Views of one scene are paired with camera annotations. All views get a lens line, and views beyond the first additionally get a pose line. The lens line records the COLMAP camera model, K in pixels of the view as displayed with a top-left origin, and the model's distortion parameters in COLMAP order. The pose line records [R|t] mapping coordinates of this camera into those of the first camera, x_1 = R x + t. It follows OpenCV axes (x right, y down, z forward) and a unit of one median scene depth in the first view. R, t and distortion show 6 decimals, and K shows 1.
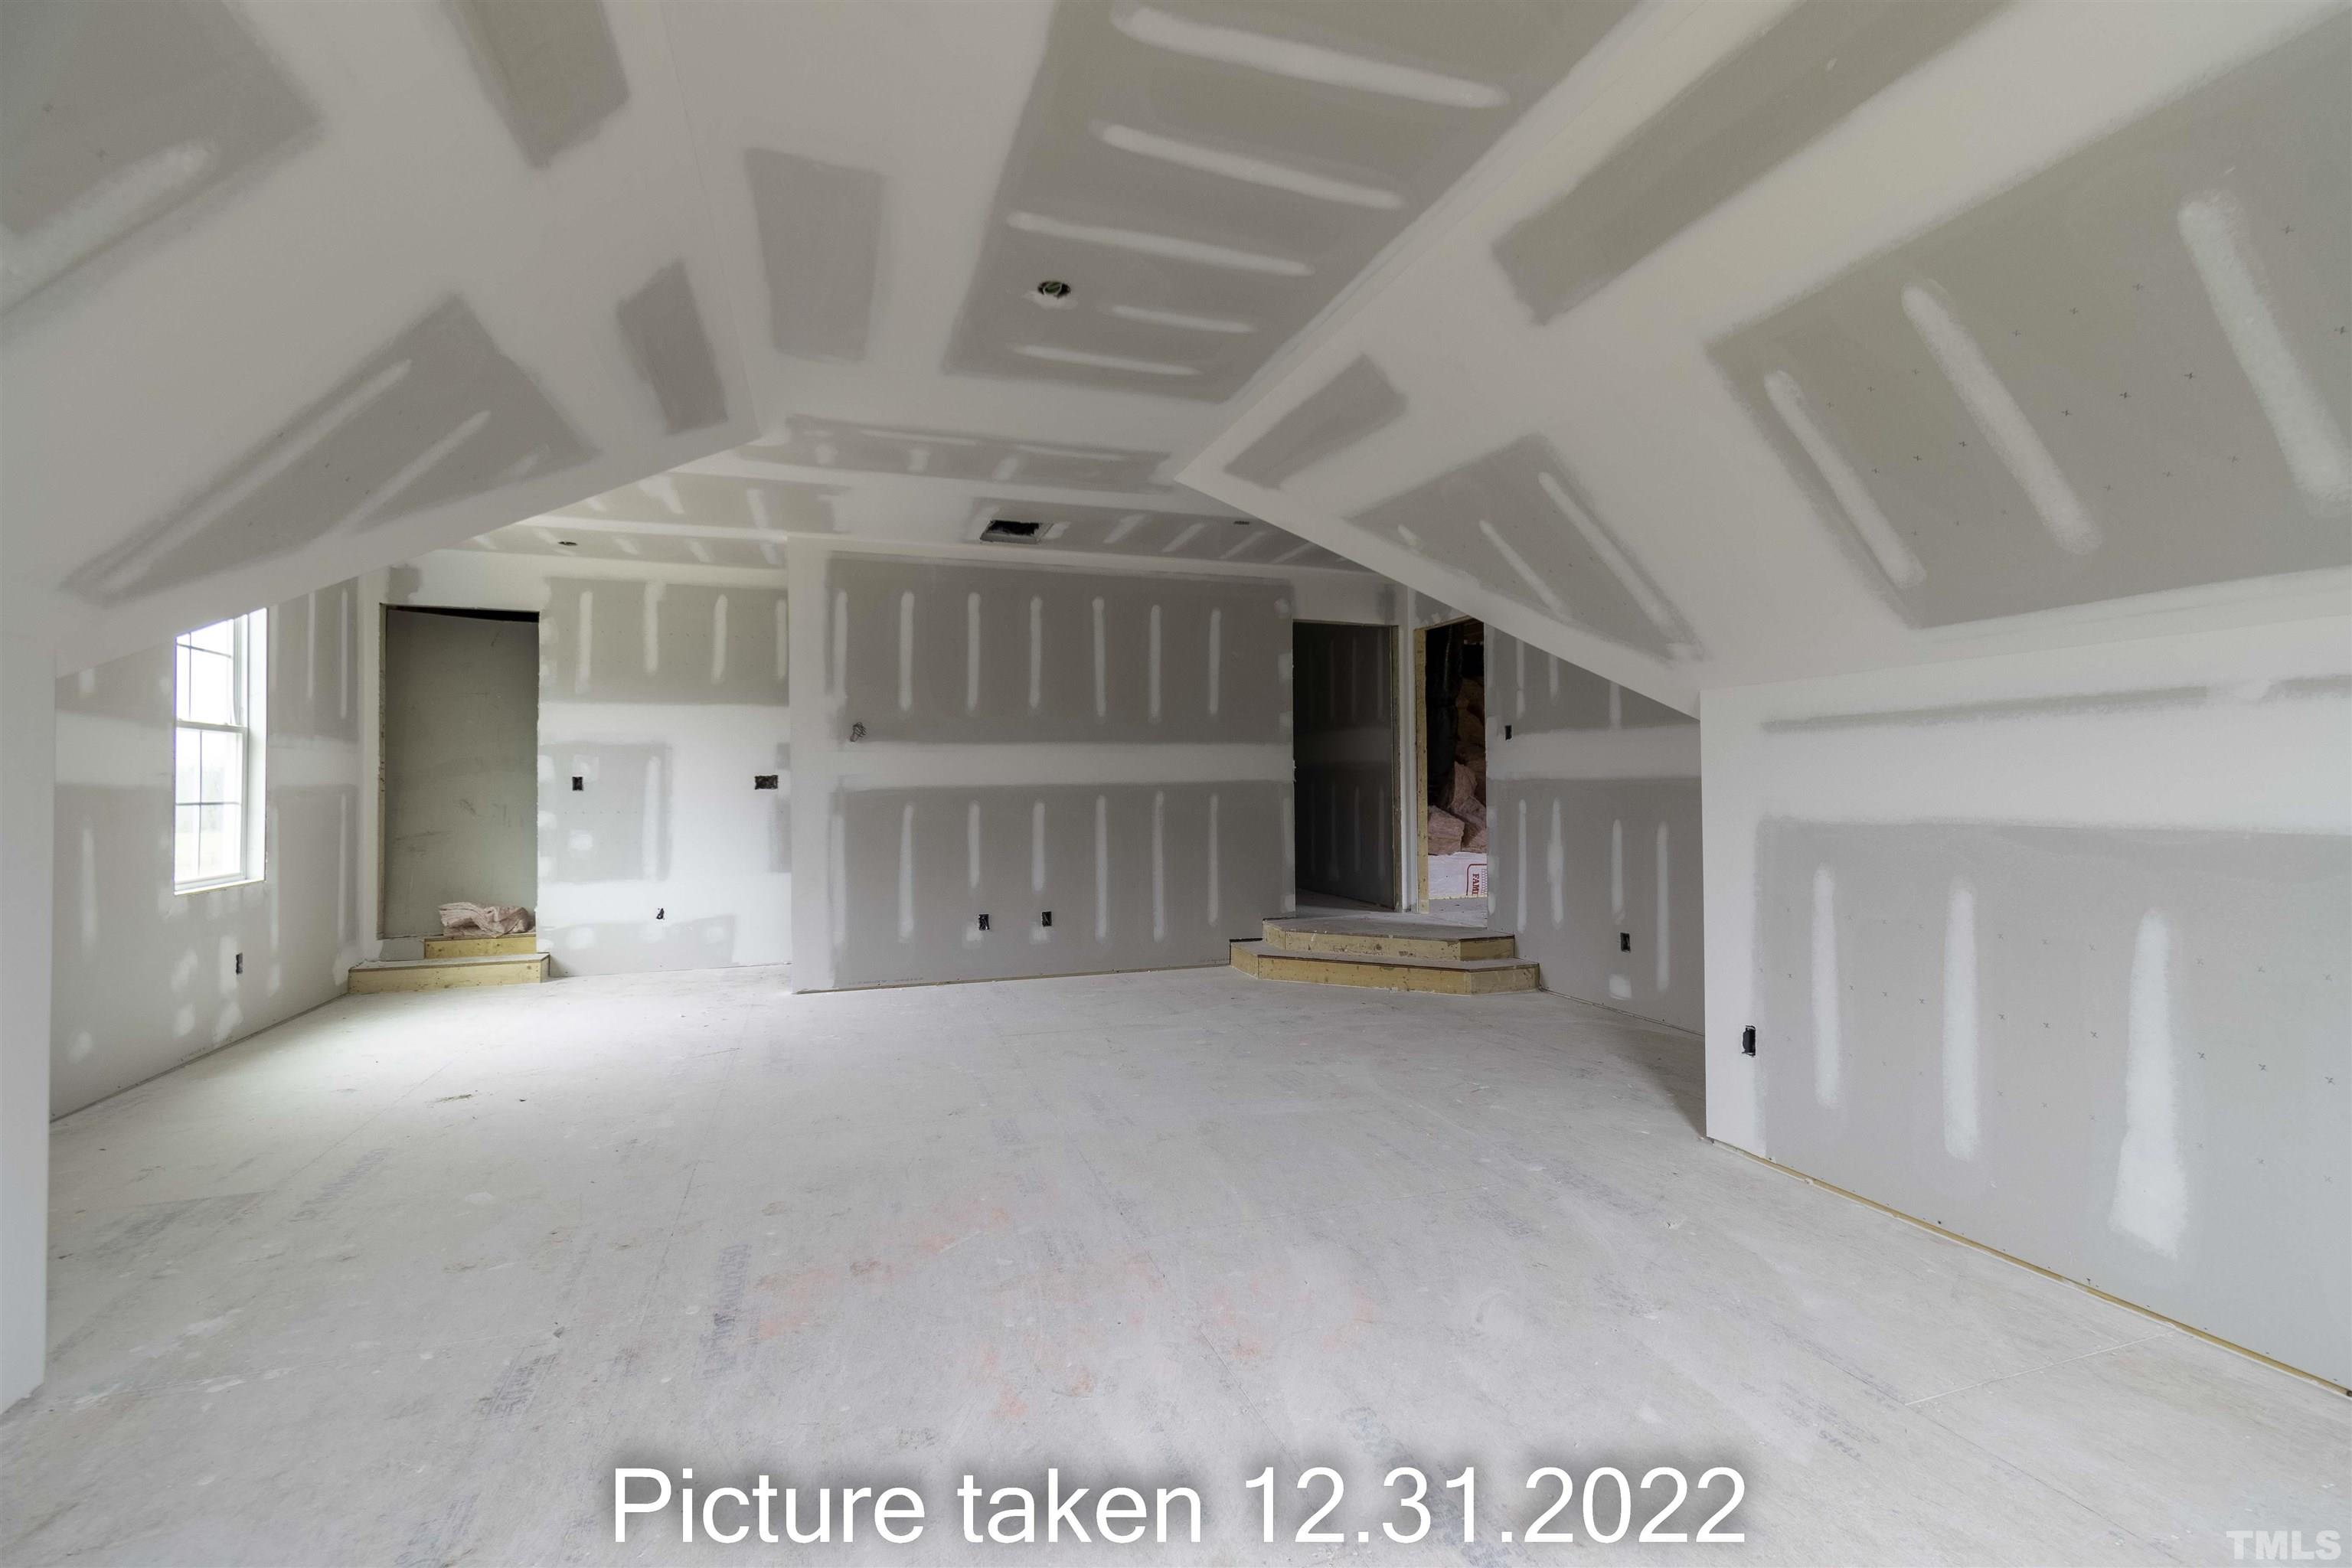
lens RADIAL K [[1028.1, 0, 1176.0], [0, 1028.1, 784.0], [0, 0, 1]] dist [0.006051, 0.000146]
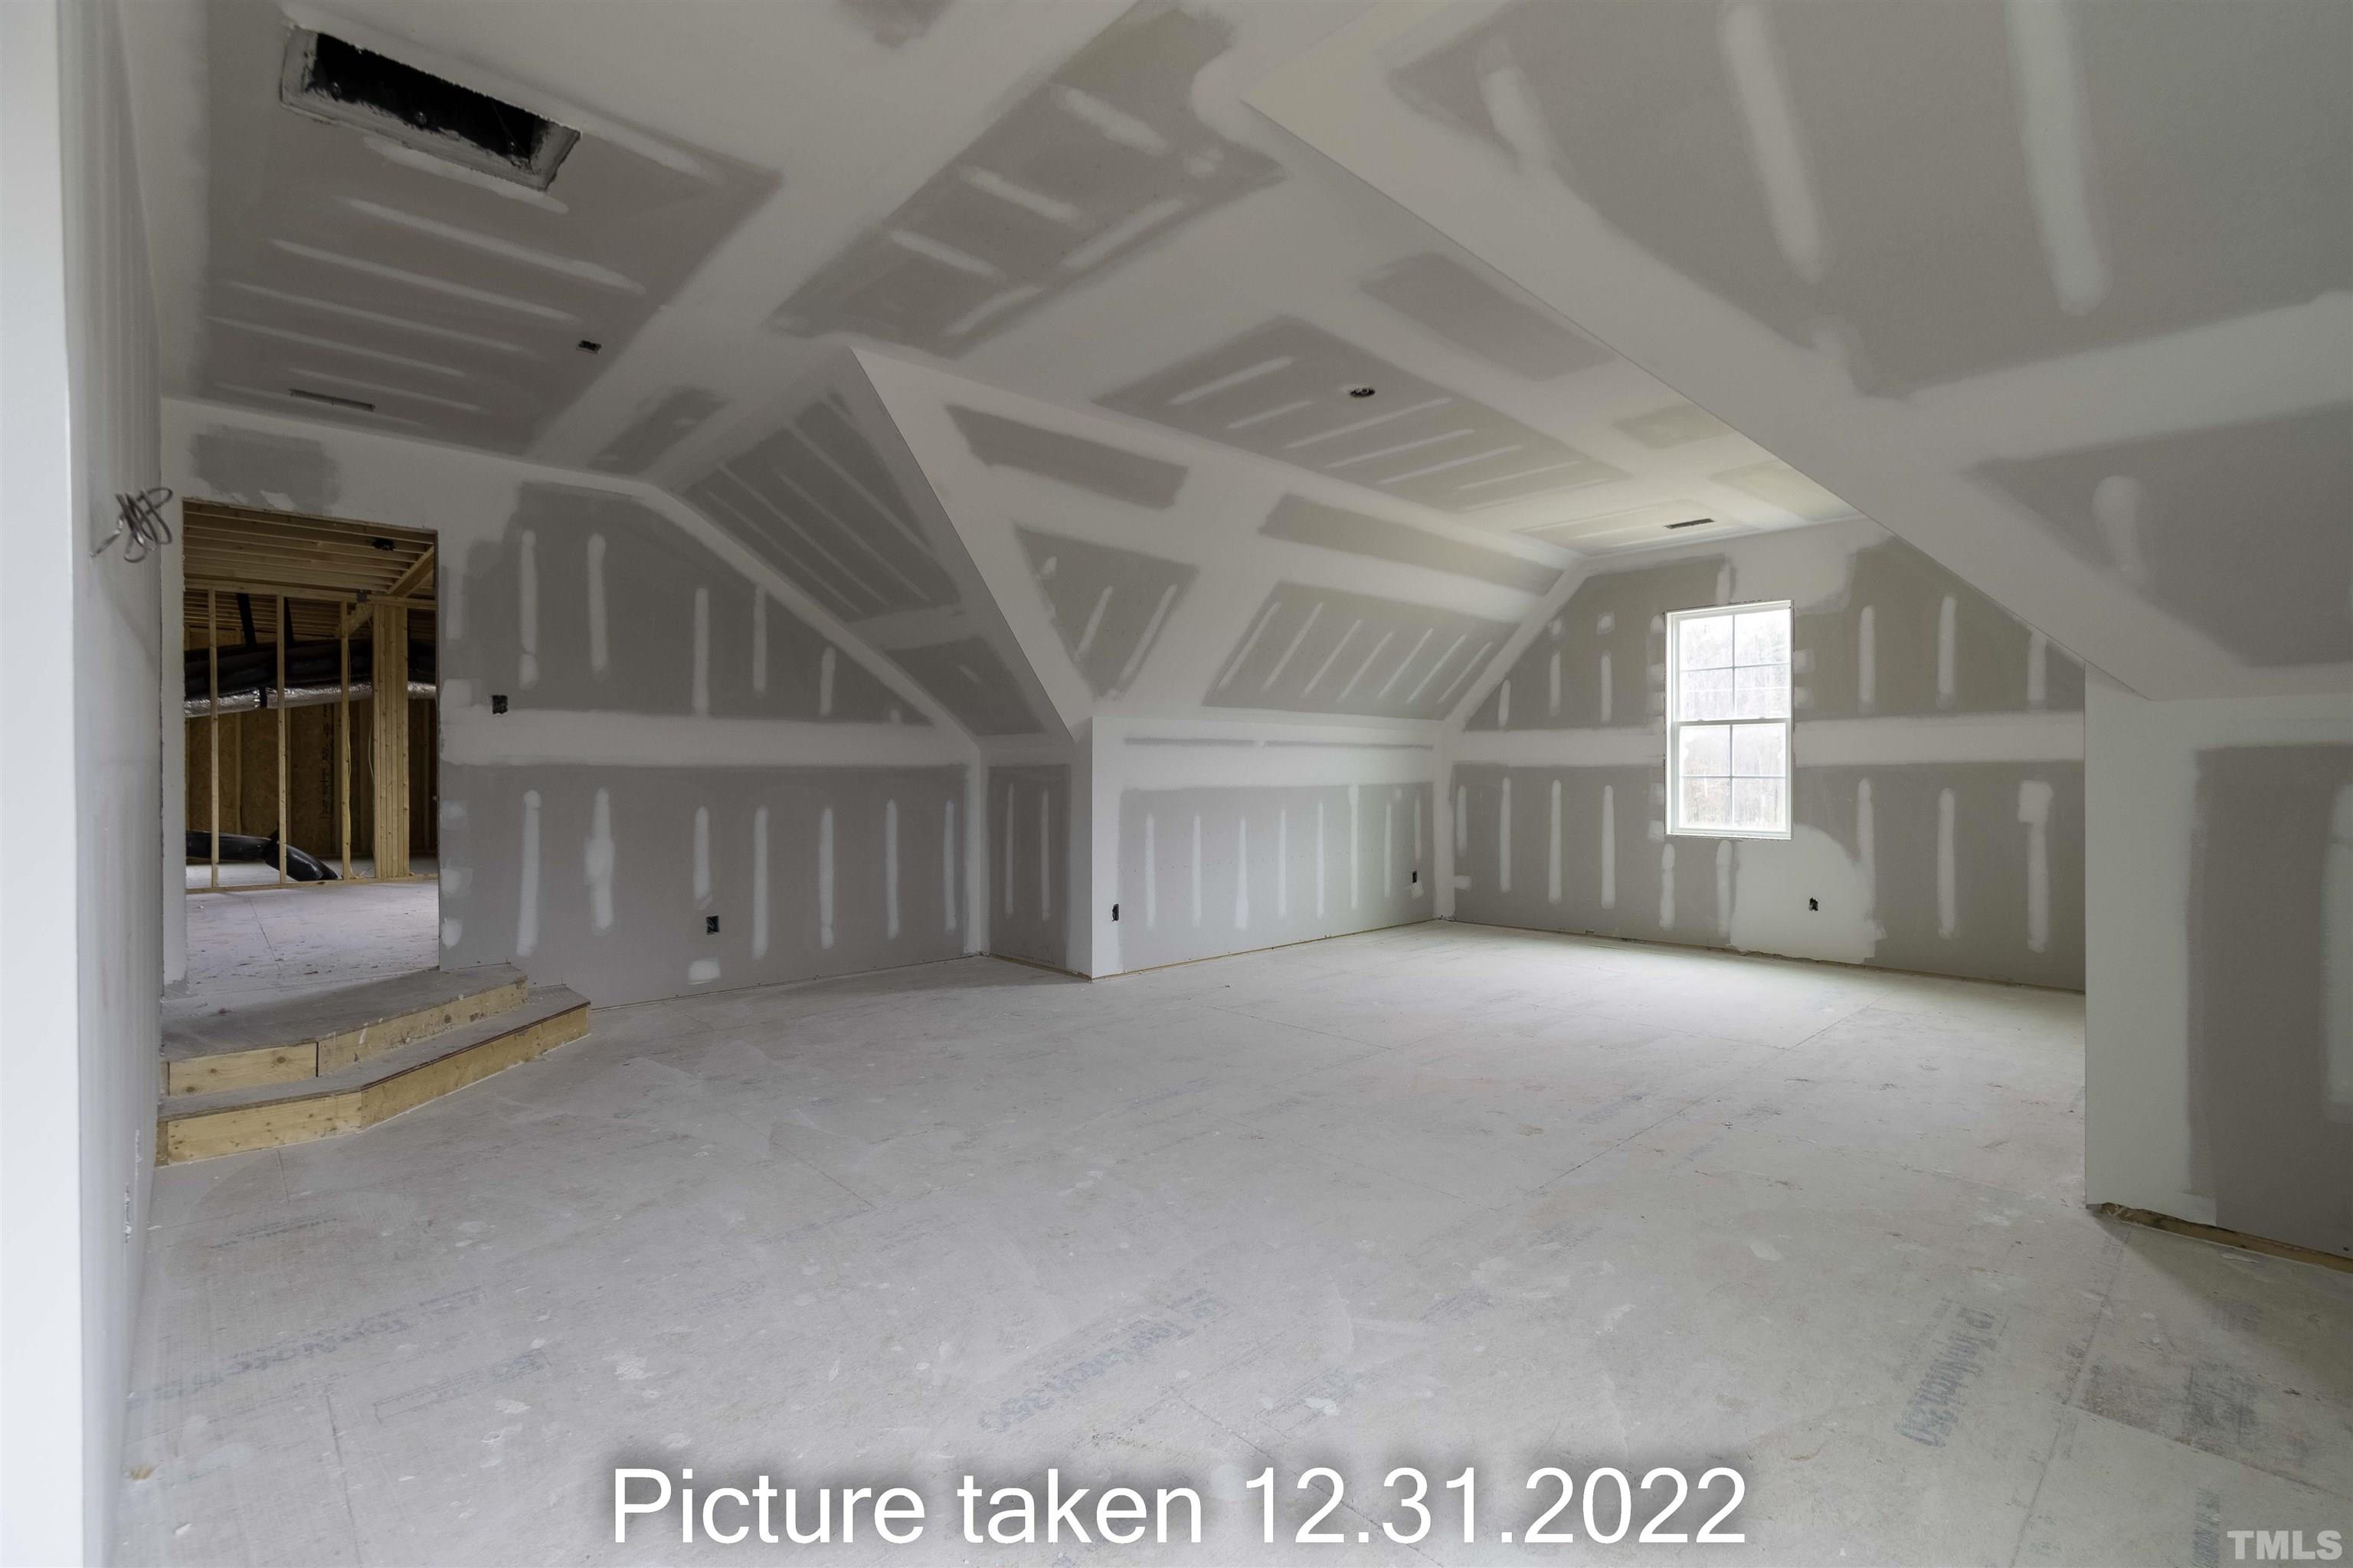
lens RADIAL K [[1032.9, 0, 1176.5], [0, 1032.9, 784.0], [0, 0, 1]] dist [-0.000523, -0.000001]
pose [[-0.406756, -0.002988, 0.913532, -1.039420], [0.001746, 0.999990, 0.004048, 0.013438], [-0.913535, 0.003242, -0.406746, 1.482109]]
